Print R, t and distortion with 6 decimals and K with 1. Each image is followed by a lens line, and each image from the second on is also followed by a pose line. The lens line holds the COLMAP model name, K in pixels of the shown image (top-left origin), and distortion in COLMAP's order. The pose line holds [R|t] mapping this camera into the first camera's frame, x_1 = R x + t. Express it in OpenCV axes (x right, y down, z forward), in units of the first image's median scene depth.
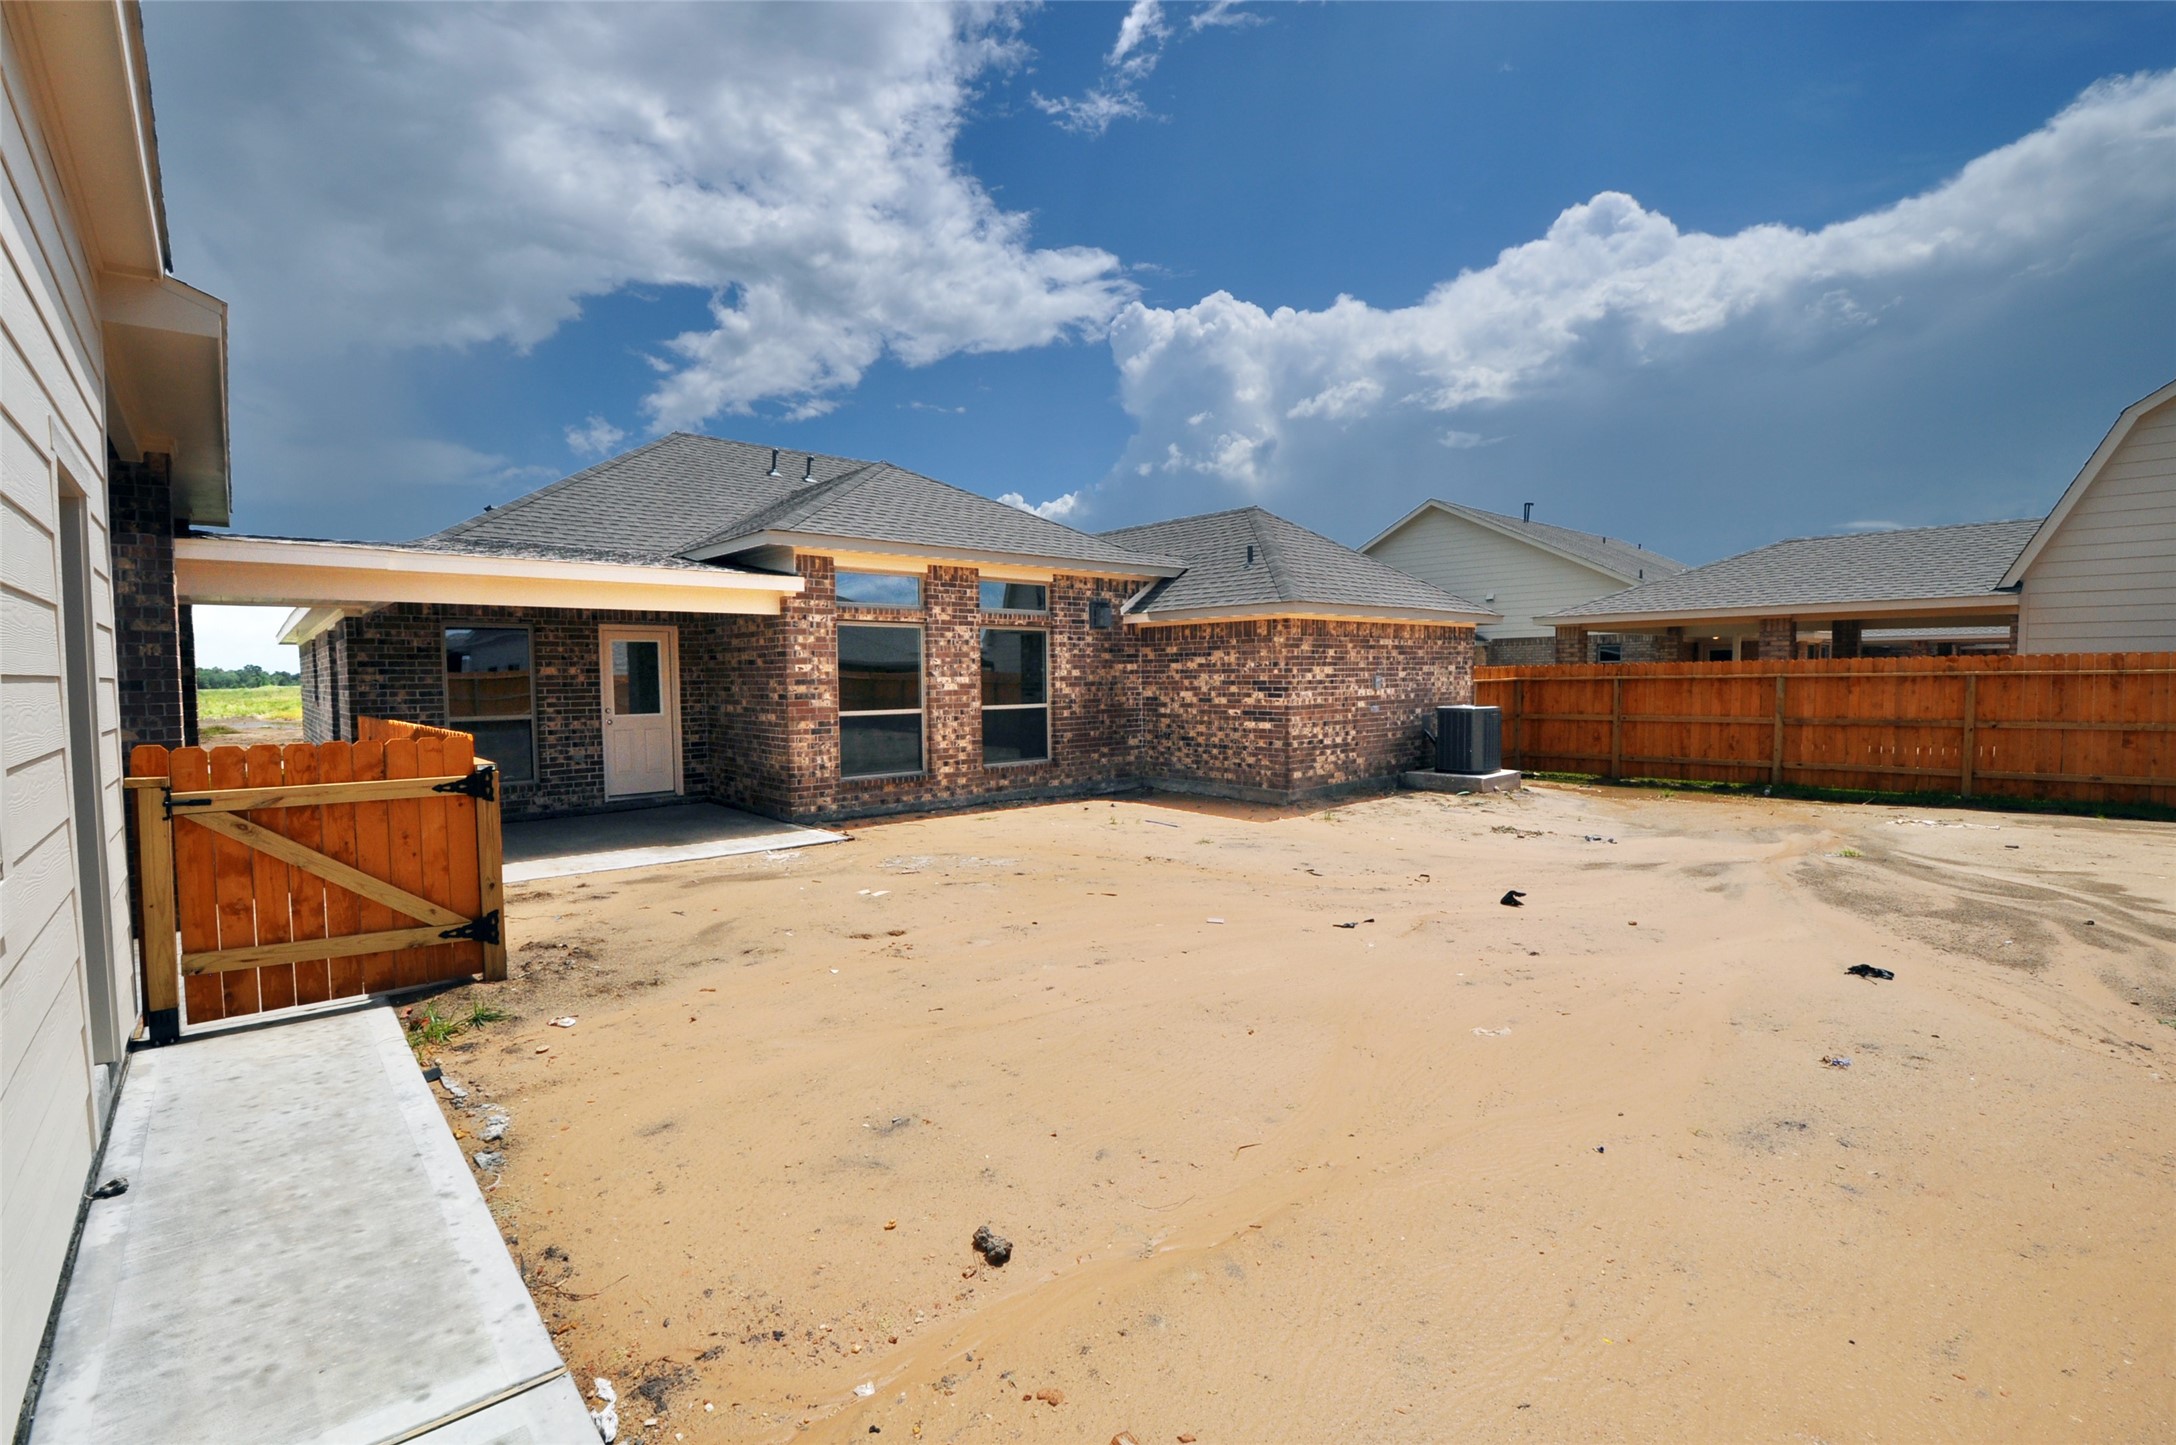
lens RADIAL K [[961.9, 0, 1100.1], [0, 961.9, 722.1], [0, 0, 1]] dist [0.003427, -0.015114]
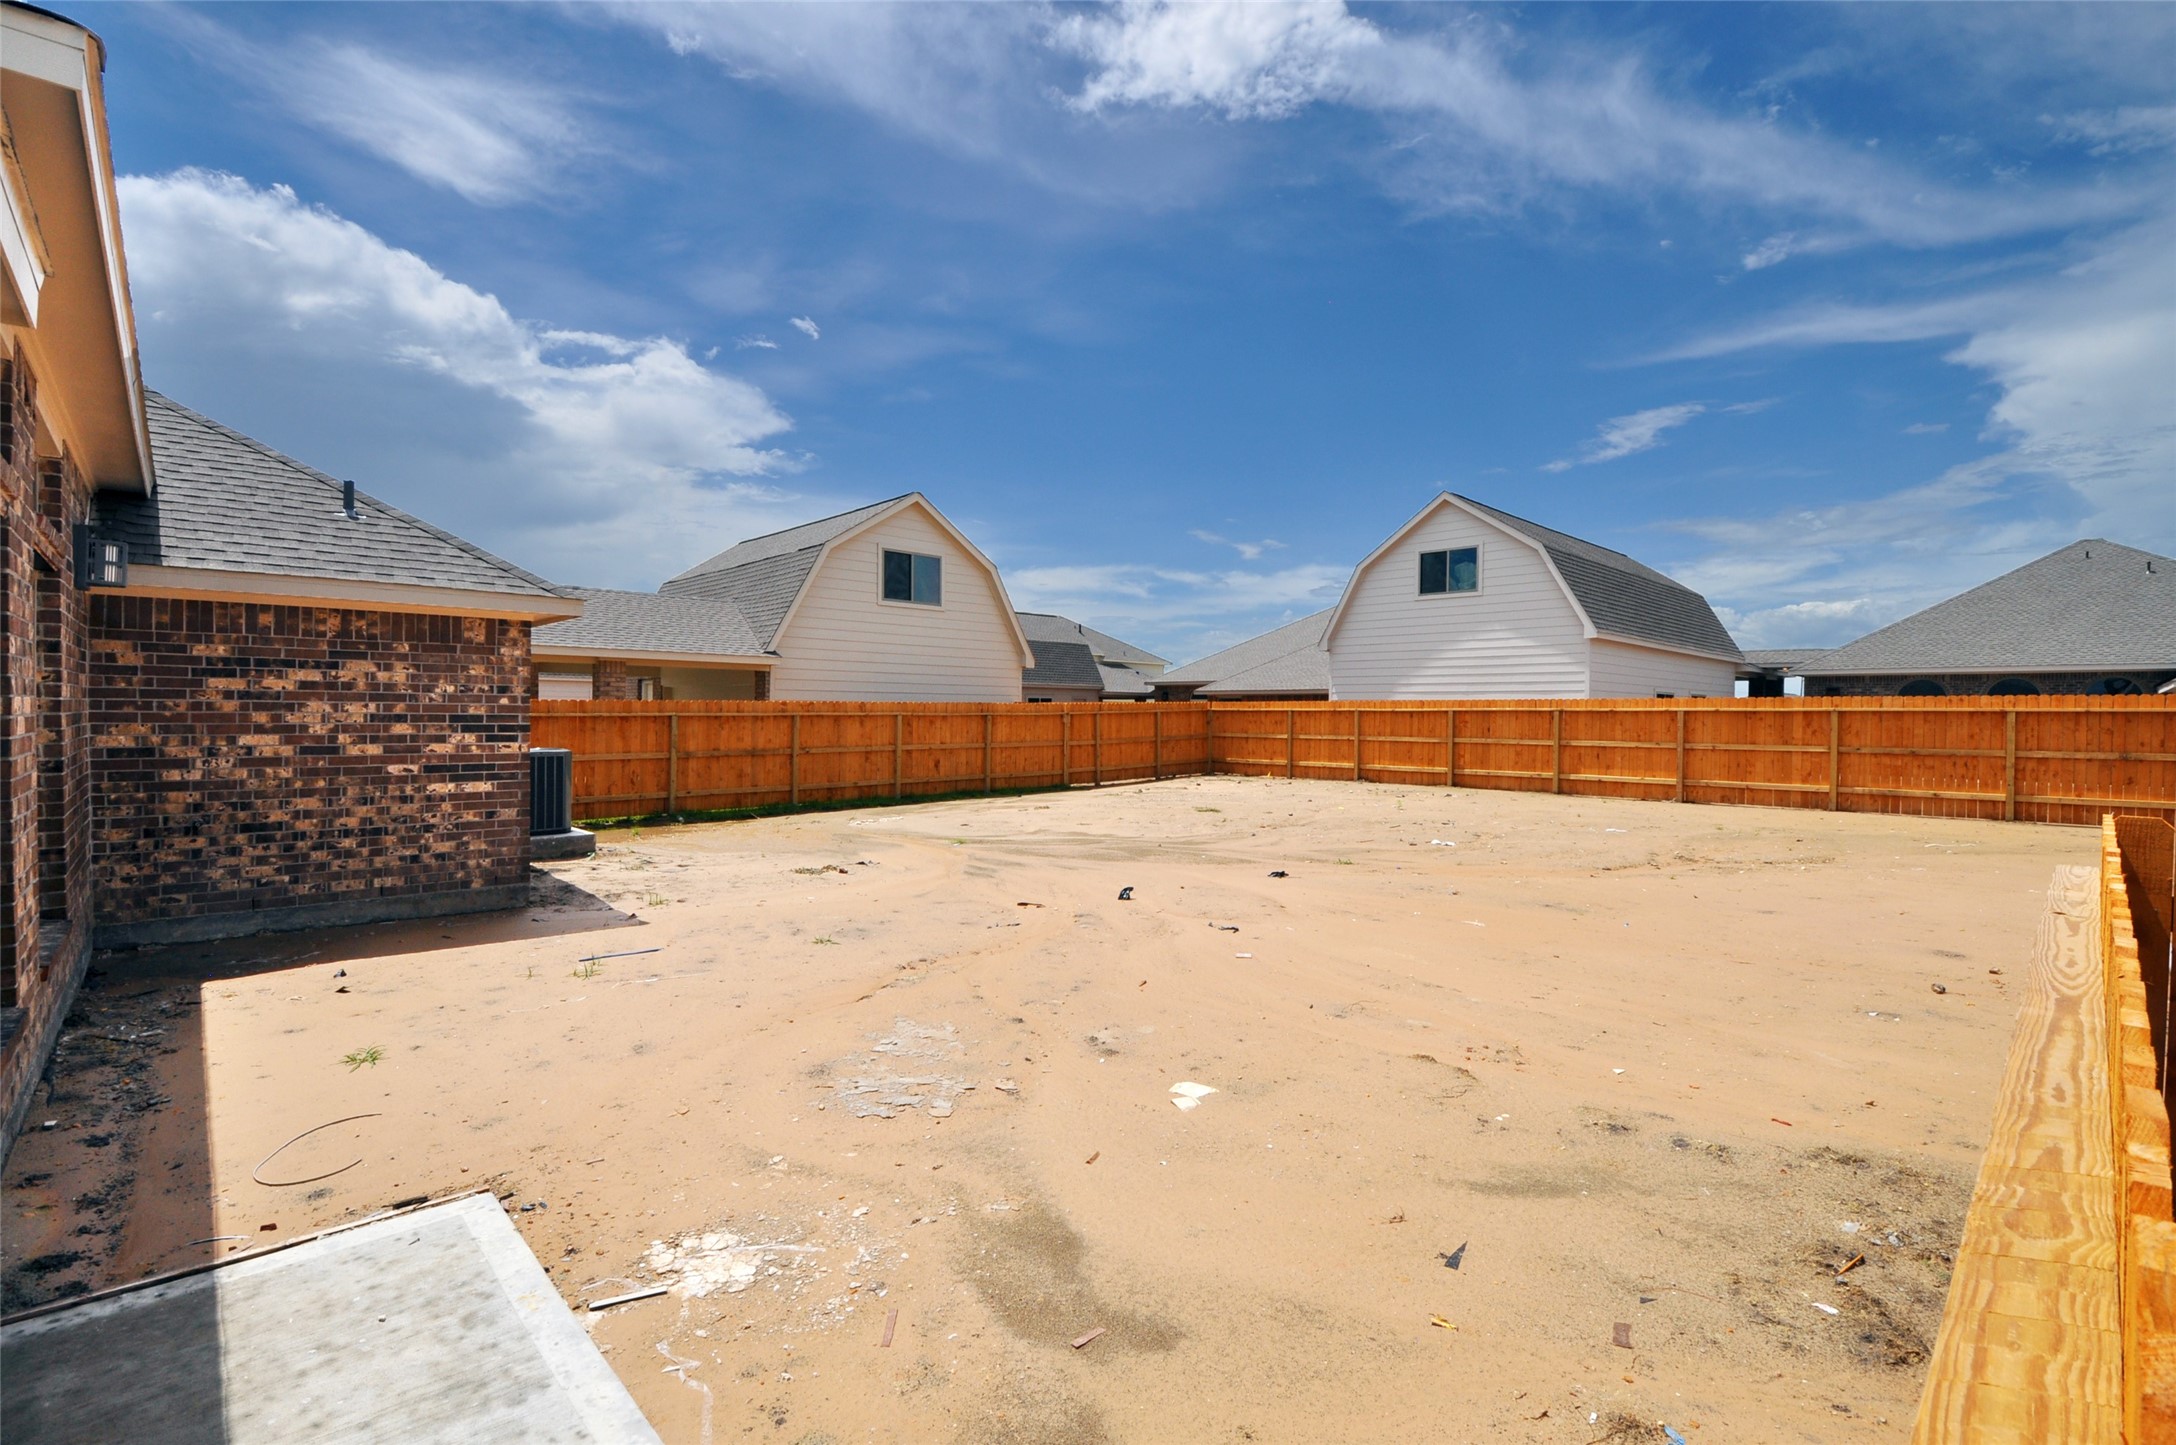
lens RADIAL K [[948.0, 0, 1088.0], [0, 948.0, 722.5], [0, 0, 1]] dist [0.001439, -0.016178]
pose [[-0.025363, 0.000614, 0.999678, -0.430359], [0.040623, 0.999174, 0.000417, -0.021345], [-0.998853, 0.040621, -0.025367, 0.590018]]
